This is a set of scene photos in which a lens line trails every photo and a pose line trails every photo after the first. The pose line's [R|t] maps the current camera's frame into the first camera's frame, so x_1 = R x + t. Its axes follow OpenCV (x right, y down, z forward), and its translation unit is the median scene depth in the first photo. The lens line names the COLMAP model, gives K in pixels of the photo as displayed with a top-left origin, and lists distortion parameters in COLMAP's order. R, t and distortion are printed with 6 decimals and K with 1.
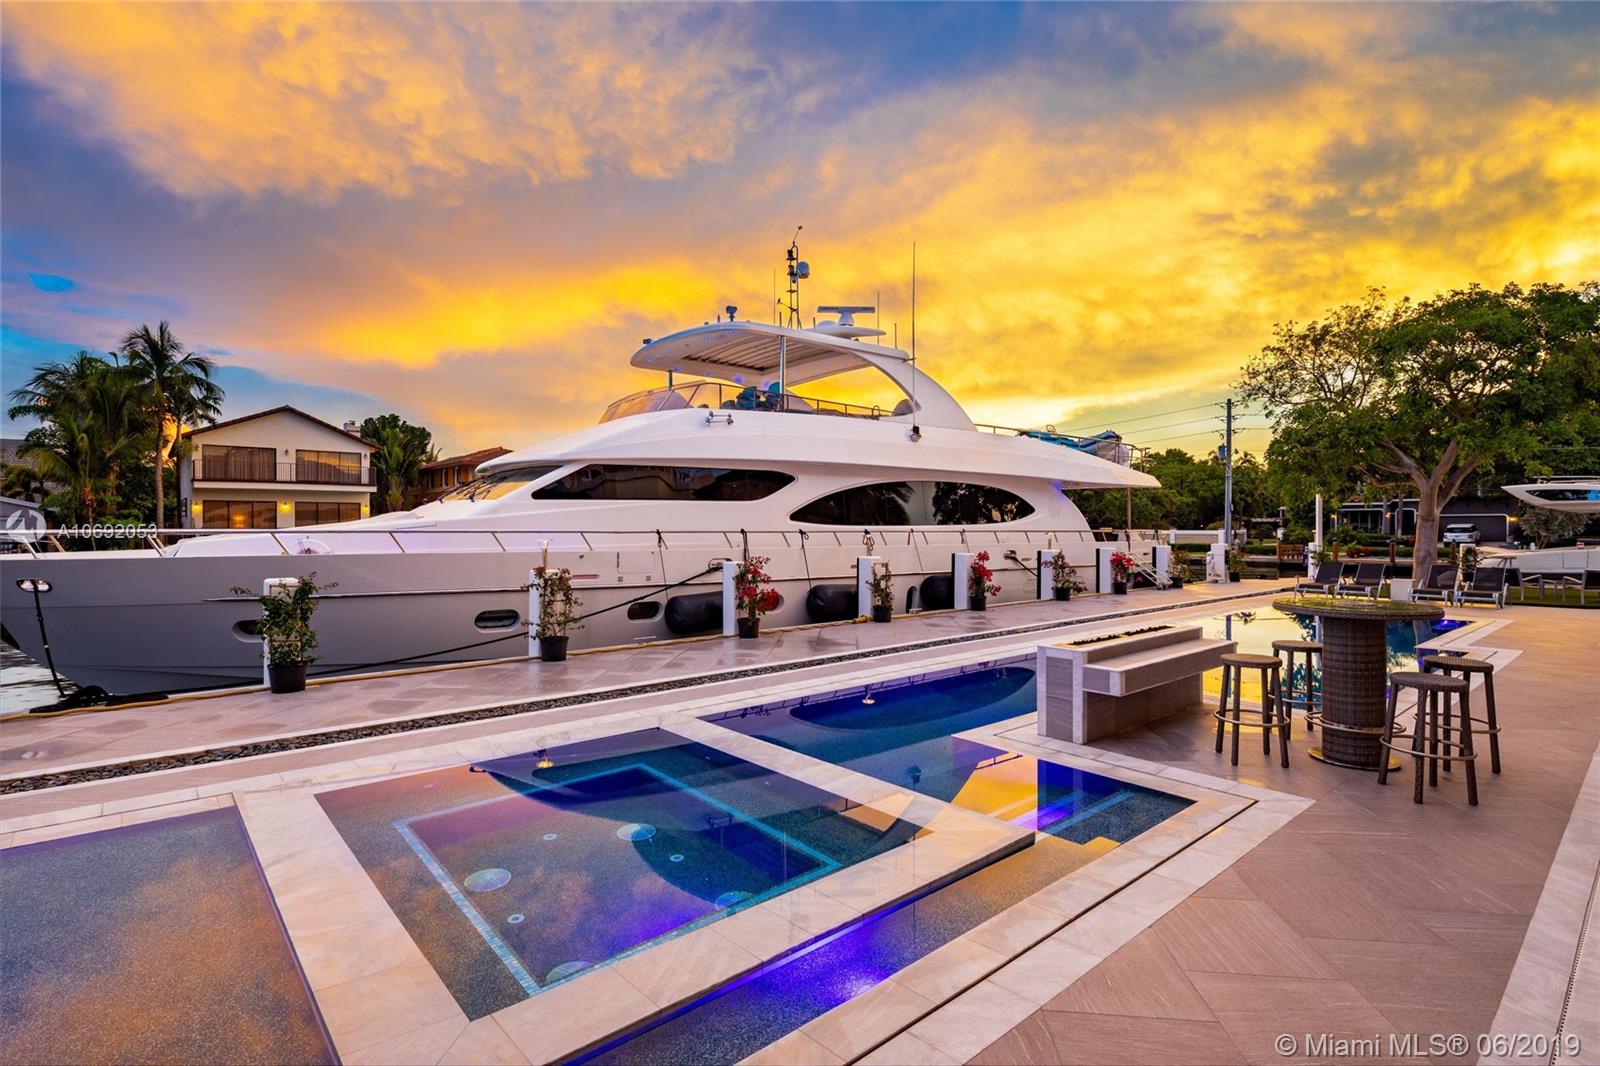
lens RADIAL K [[776.0, 0, 800.0], [0, 776.0, 533.0], [0, 0, 1]] dist [0.002945, 0.000233]
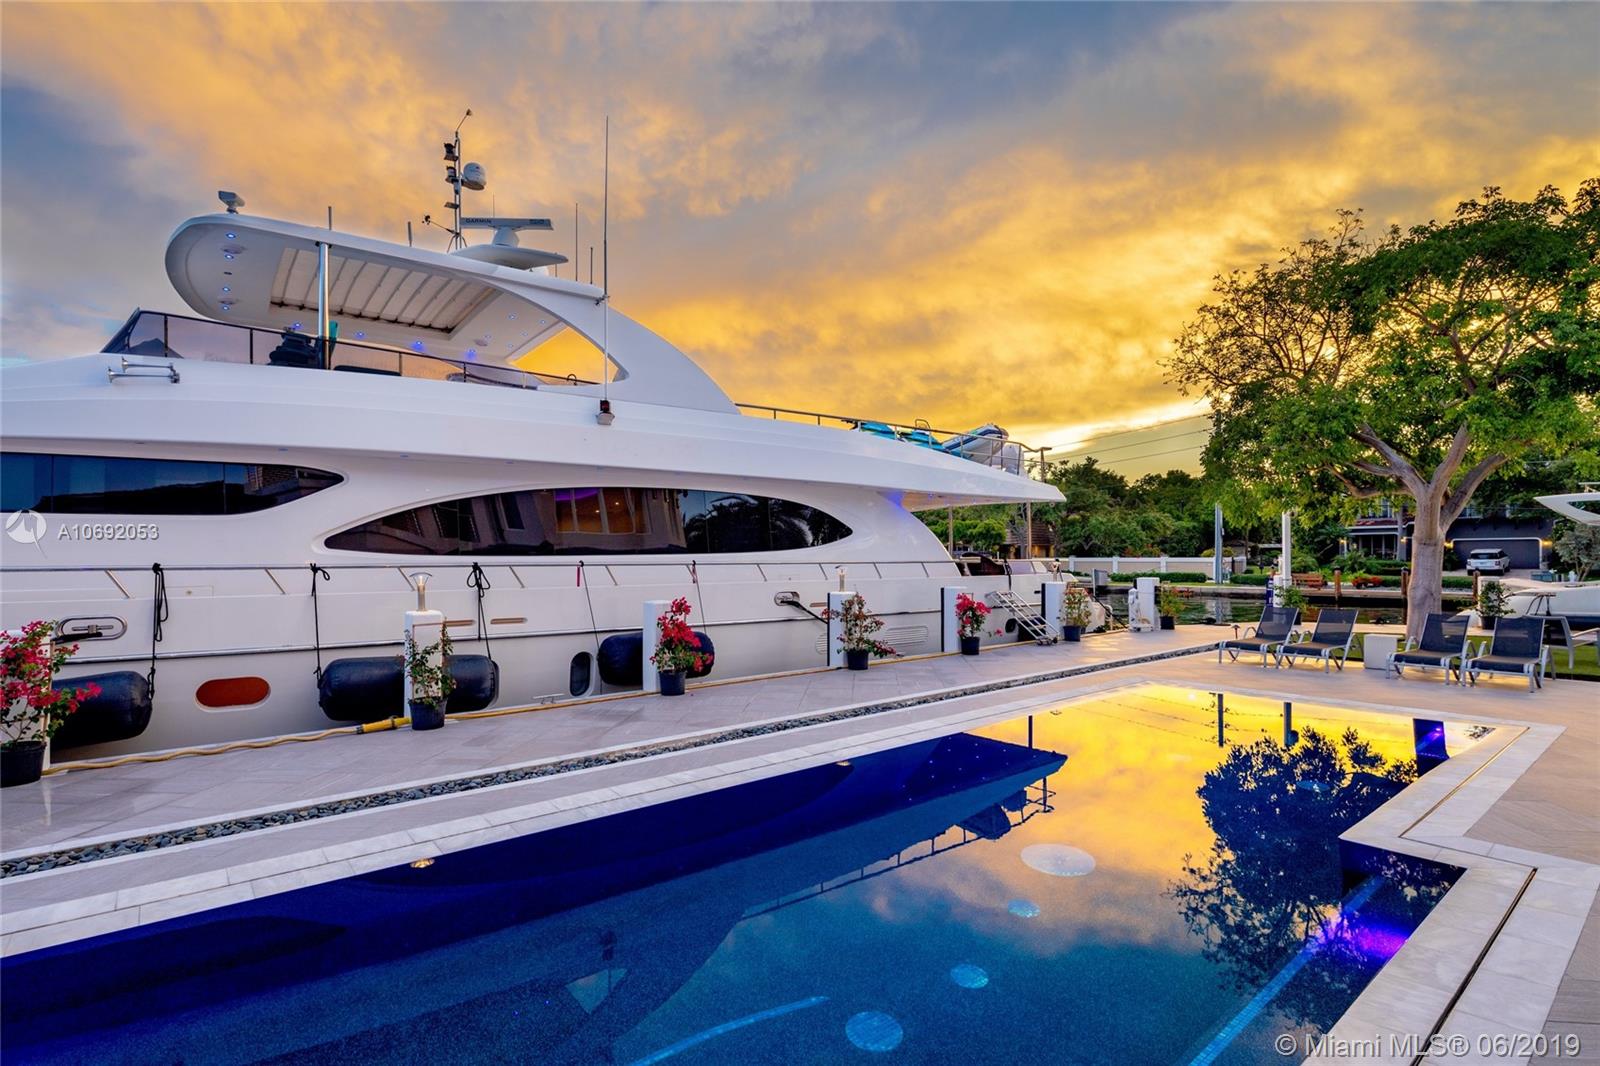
lens RADIAL K [[752.5, 0, 823.7], [0, 752.5, 555.4], [0, 0, 1]] dist [0.002878, 0.000241]
pose [[0.999793, -0.004455, -0.019861, 0.275876], [0.004309, 0.999963, -0.007403, -0.003664], [0.019893, 0.007316, 0.999775, 0.310191]]
